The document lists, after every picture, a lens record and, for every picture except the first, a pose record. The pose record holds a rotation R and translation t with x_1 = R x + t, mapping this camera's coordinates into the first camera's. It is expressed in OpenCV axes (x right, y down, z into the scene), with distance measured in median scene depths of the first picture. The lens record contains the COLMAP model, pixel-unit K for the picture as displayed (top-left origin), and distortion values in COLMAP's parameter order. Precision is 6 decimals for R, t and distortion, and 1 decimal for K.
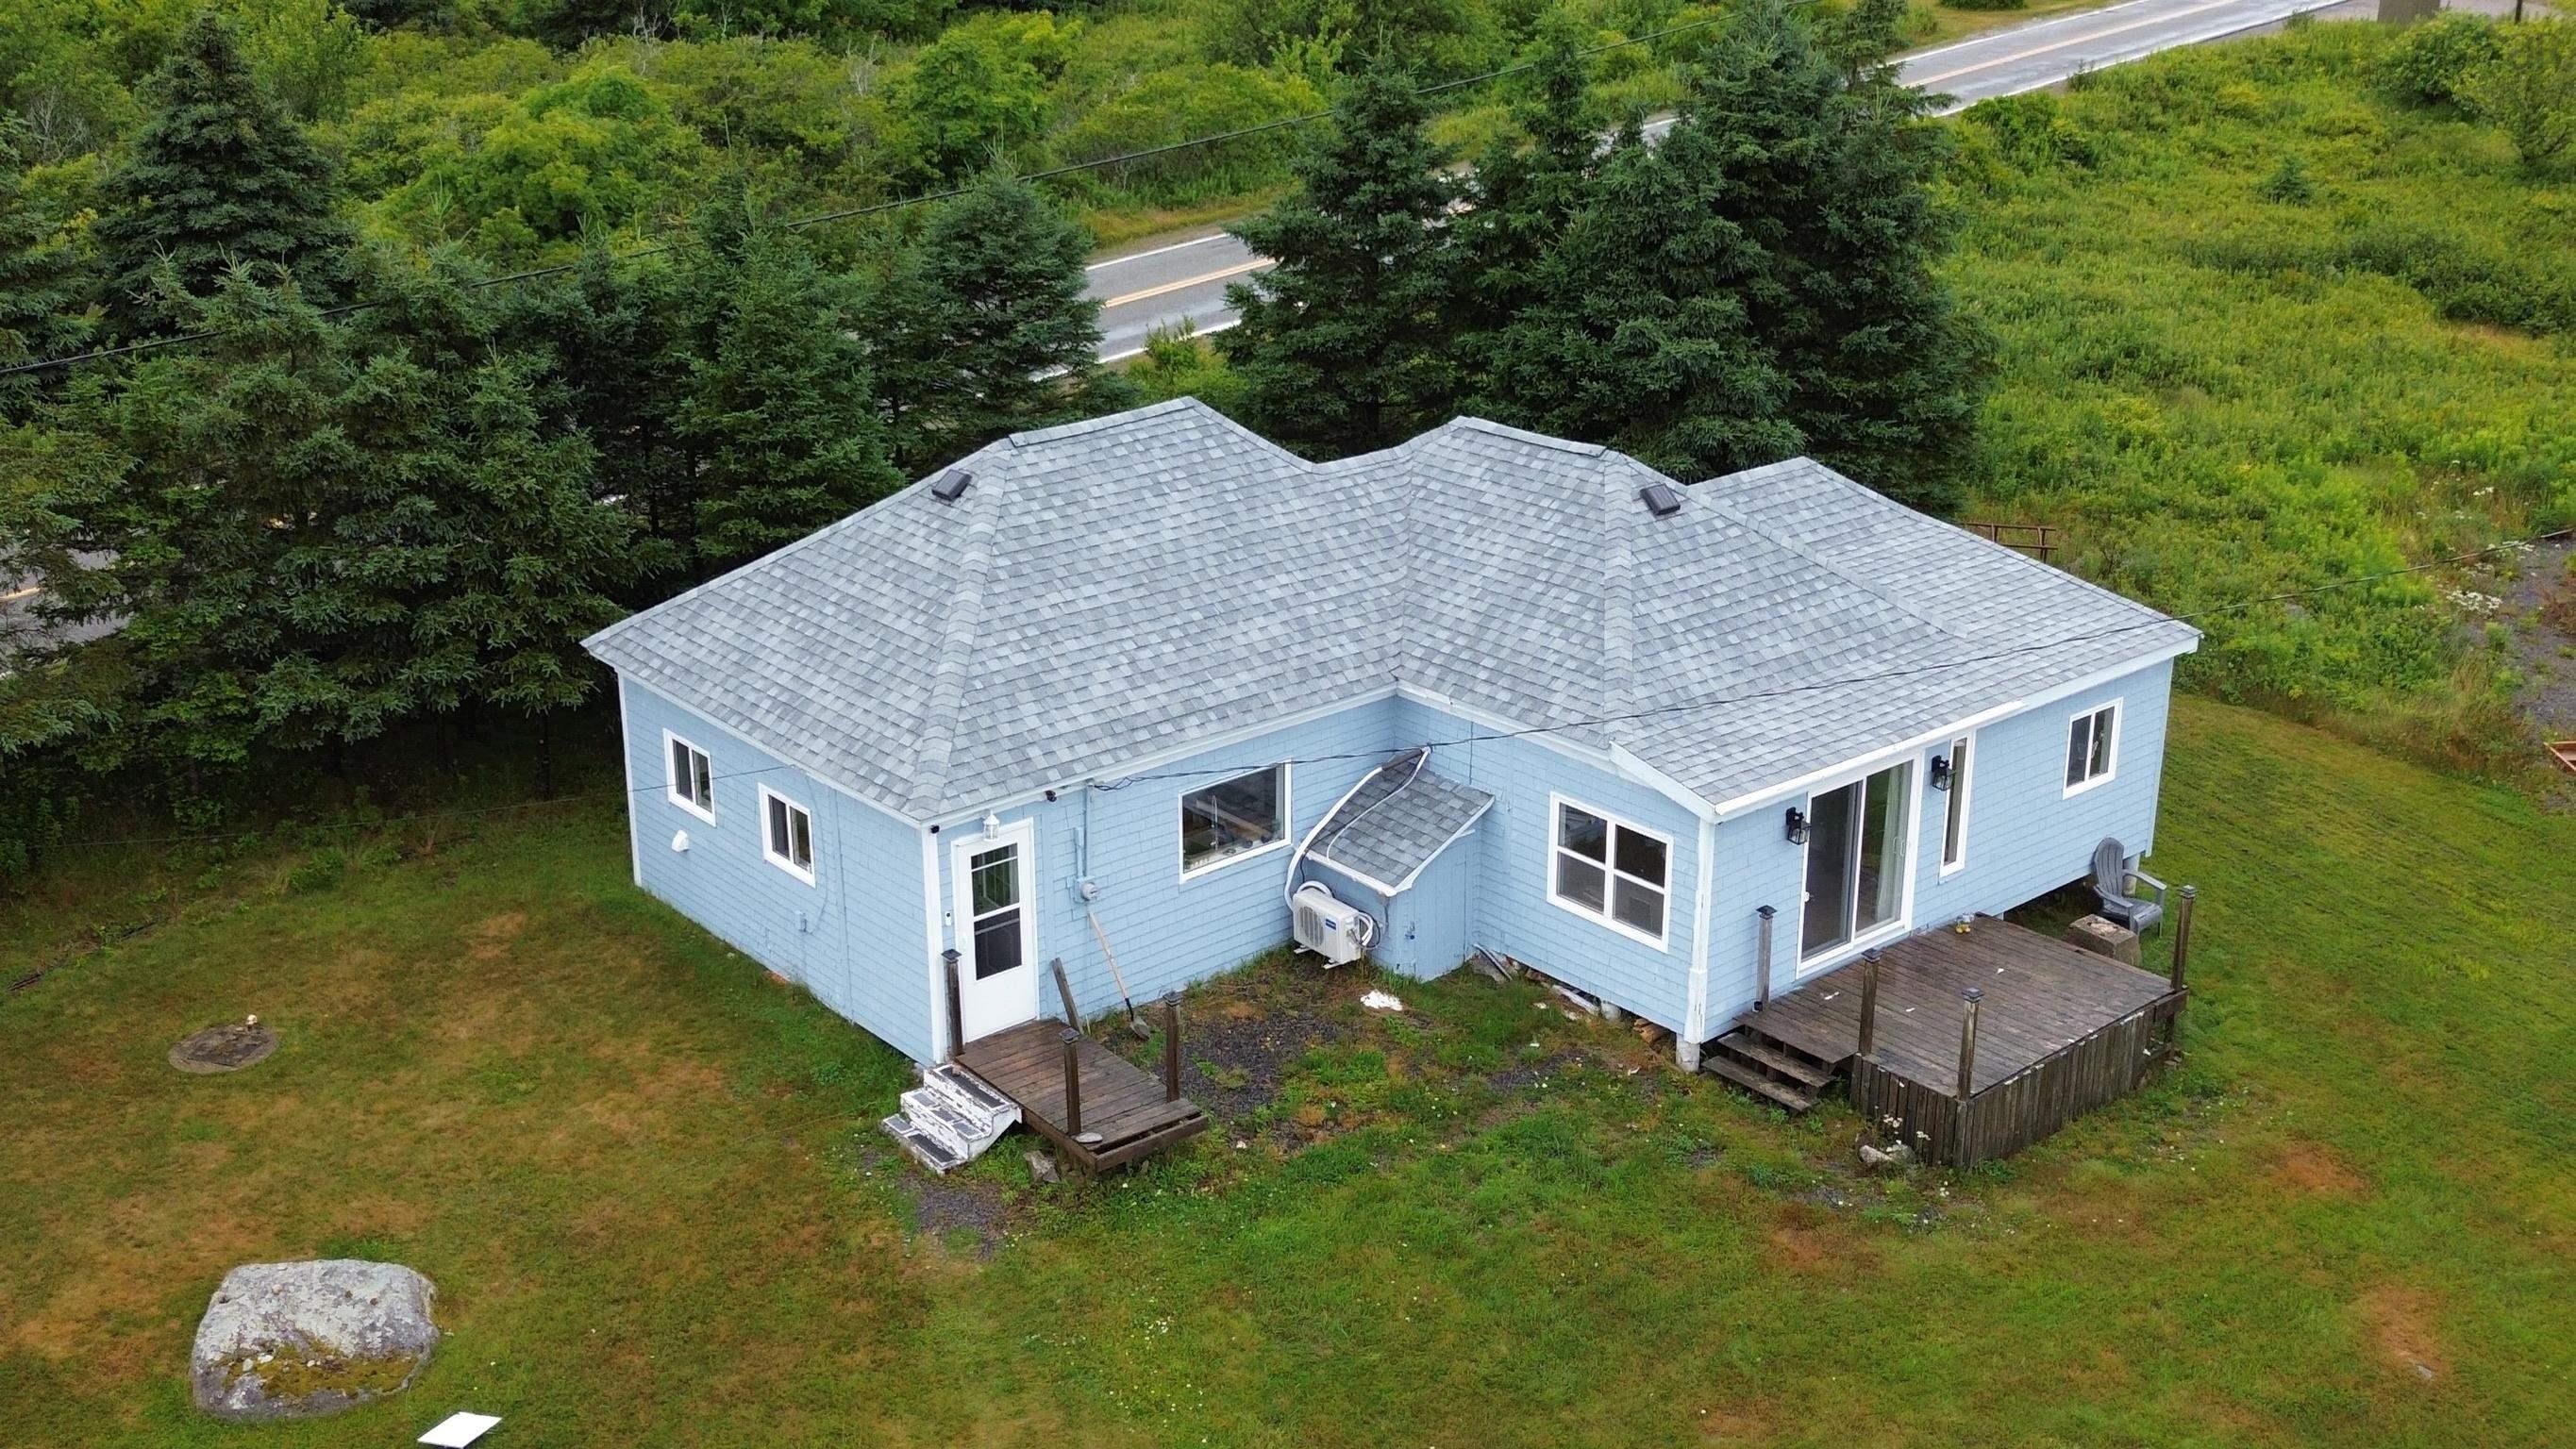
lens RADIAL K [[2630.4, 0, 1285.7], [0, 2630.4, 707.4], [0, 0, 1]] dist [0.173692, -0.453960]
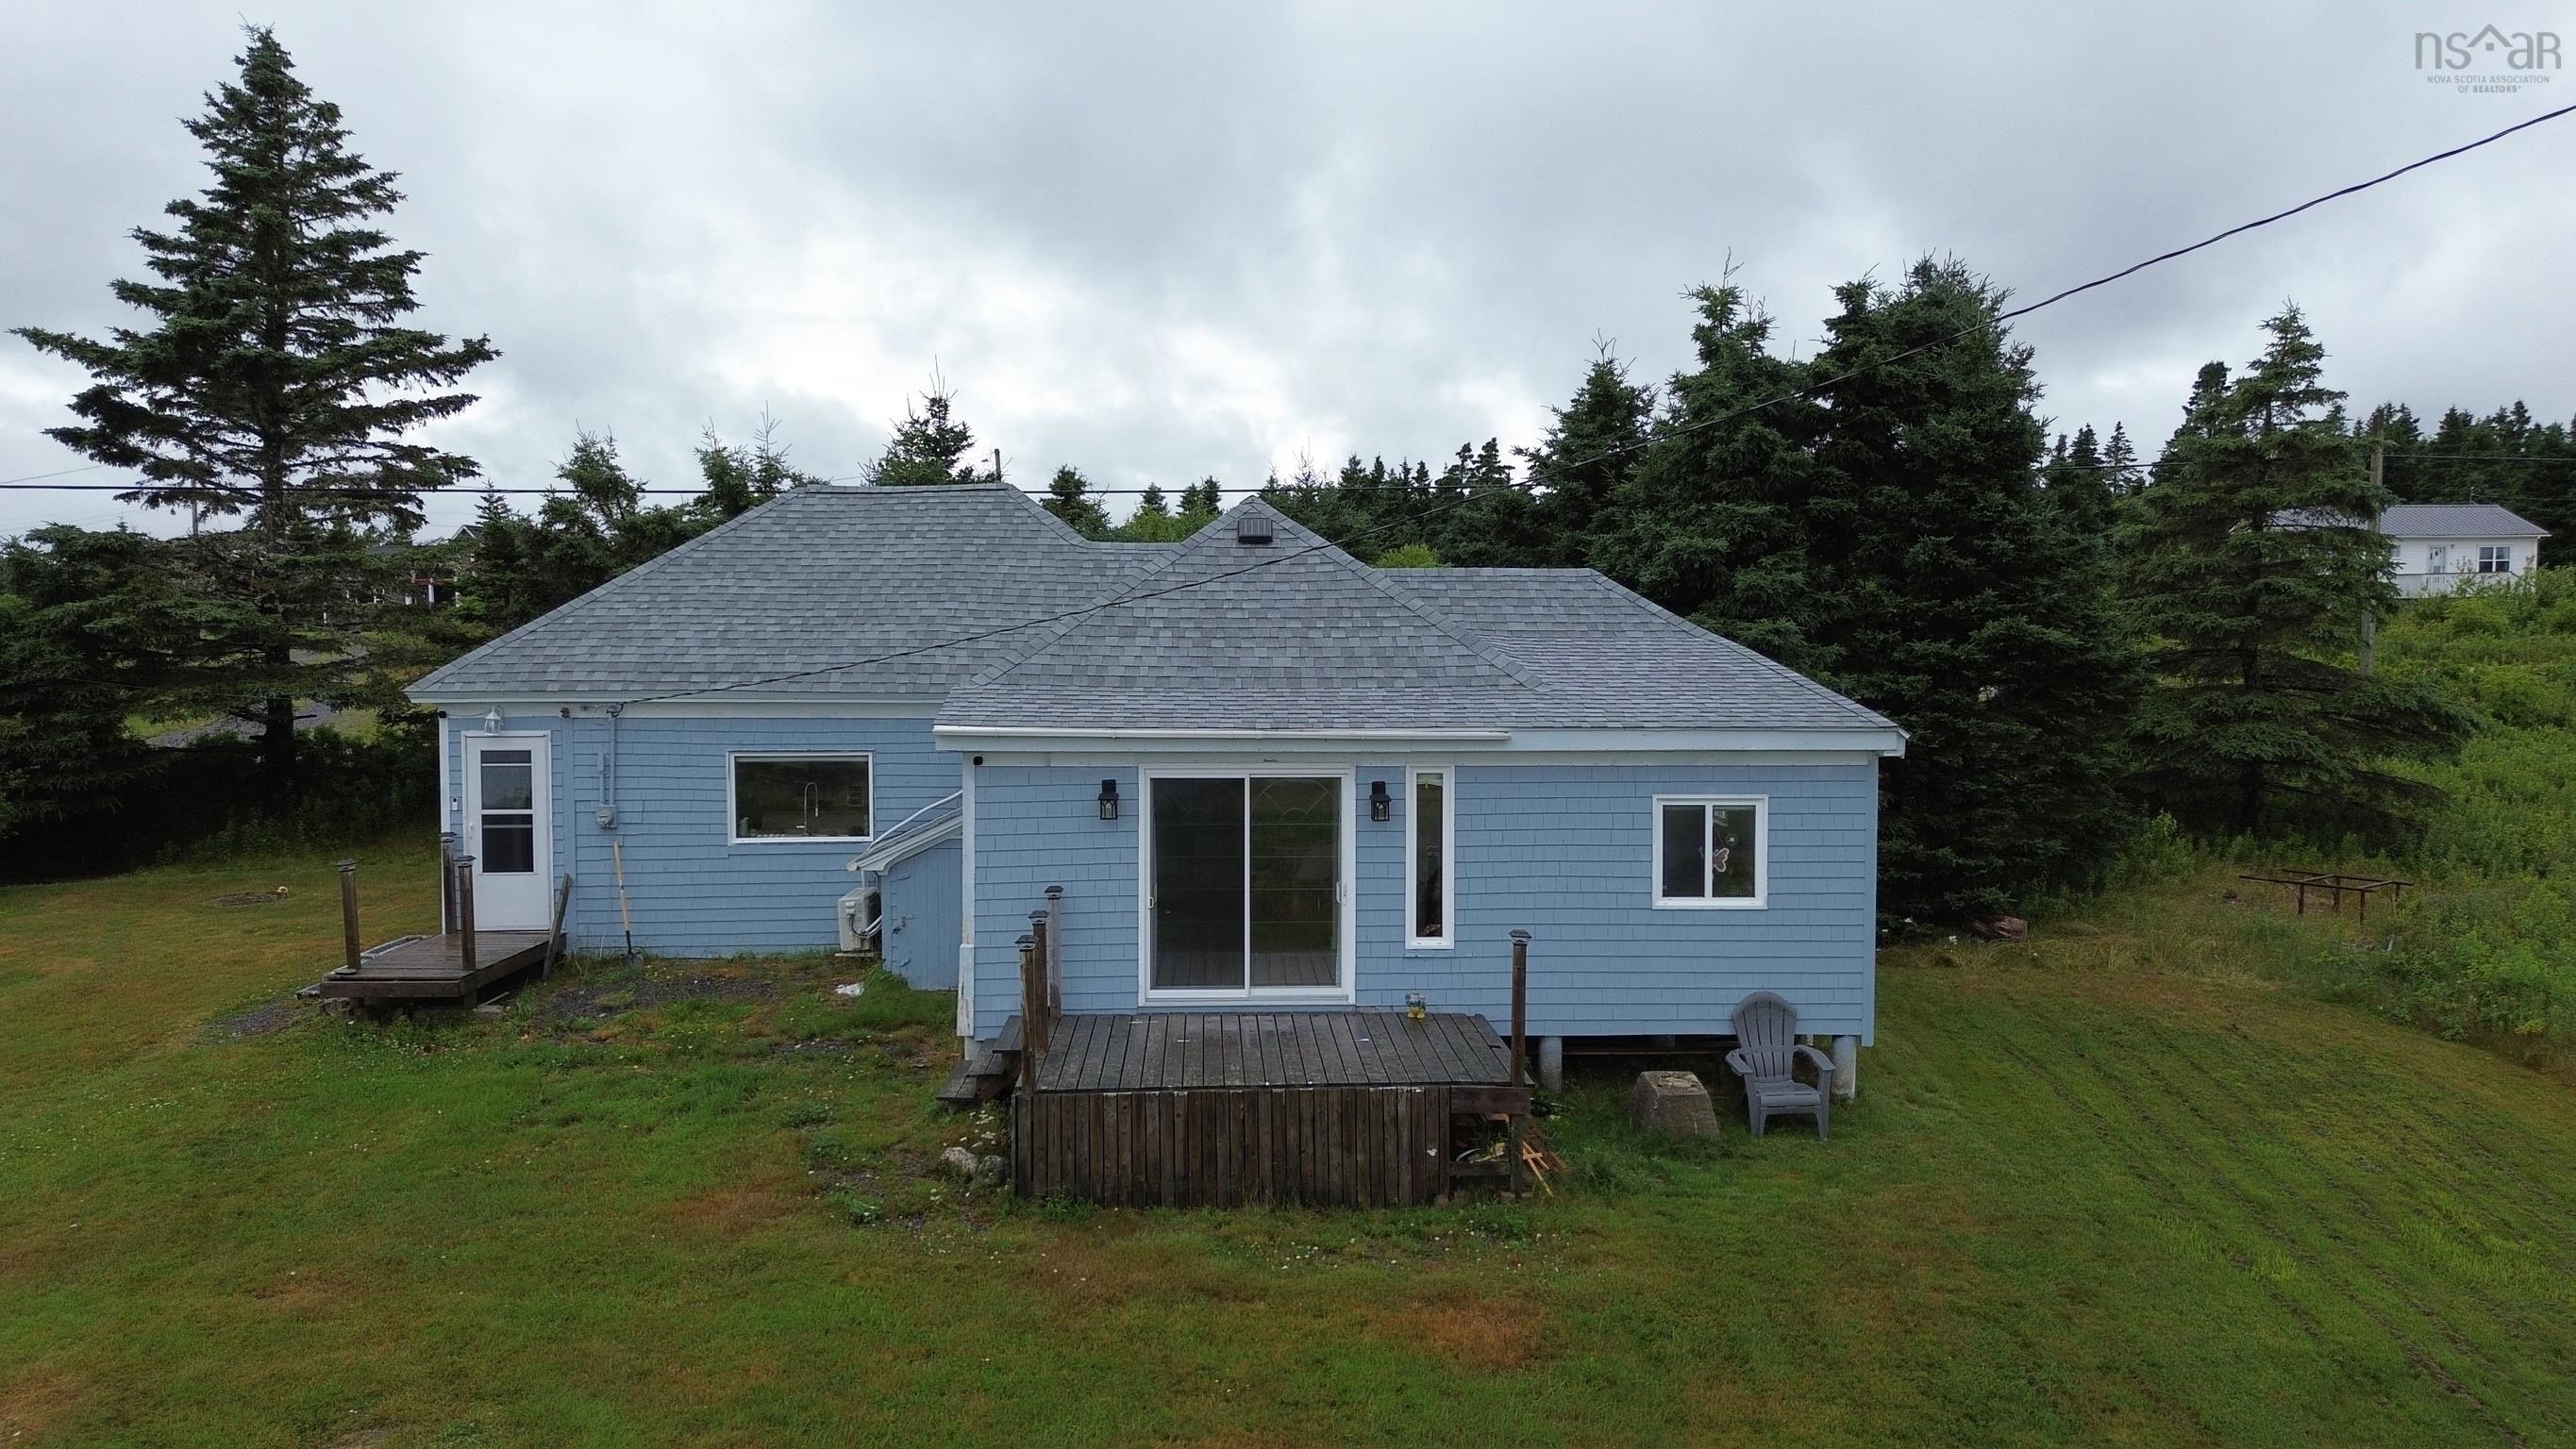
lens RADIAL K [[1812.0, 0, 1287.4], [0, 1812.0, 707.0], [0, 0, 1]] dist [0.088729, -0.104695]
pose [[0.788980, 0.029140, -0.613727, 0.579260], [-0.210675, 0.951150, -0.225674, 0.132033], [0.577171, 0.307349, 0.756578, 0.561143]]
